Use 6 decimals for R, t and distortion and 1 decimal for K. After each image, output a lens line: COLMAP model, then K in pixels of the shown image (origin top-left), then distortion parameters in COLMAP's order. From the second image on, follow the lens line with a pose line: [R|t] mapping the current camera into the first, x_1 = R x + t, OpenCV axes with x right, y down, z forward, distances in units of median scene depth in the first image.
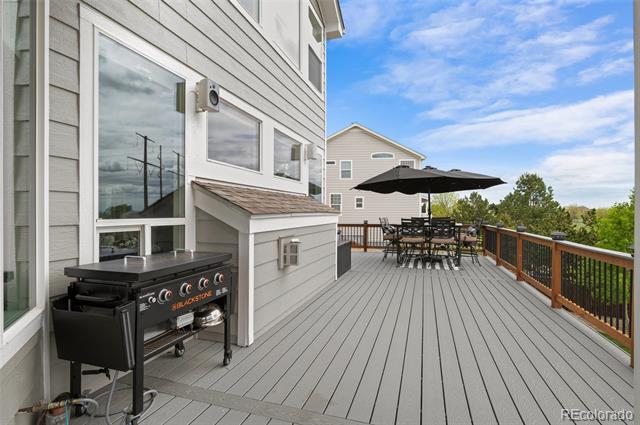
lens RADIAL K [[321.4, 0, 320.0], [0, 321.4, 212.5], [0, 0, 1]] dist [0.000035, 0.001100]
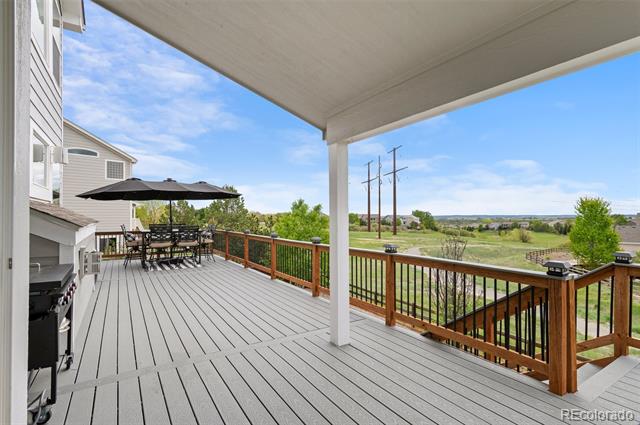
lens RADIAL K [[321.4, 0, 320.0], [0, 321.4, 212.5], [0, 0, 1]] dist [0.000035, 0.001100]
pose [[0.634596, 0.011095, 0.772764, -0.215642], [-0.001089, 0.999909, -0.013462, -0.011974], [-0.772843, 0.007702, 0.634550, -0.123986]]
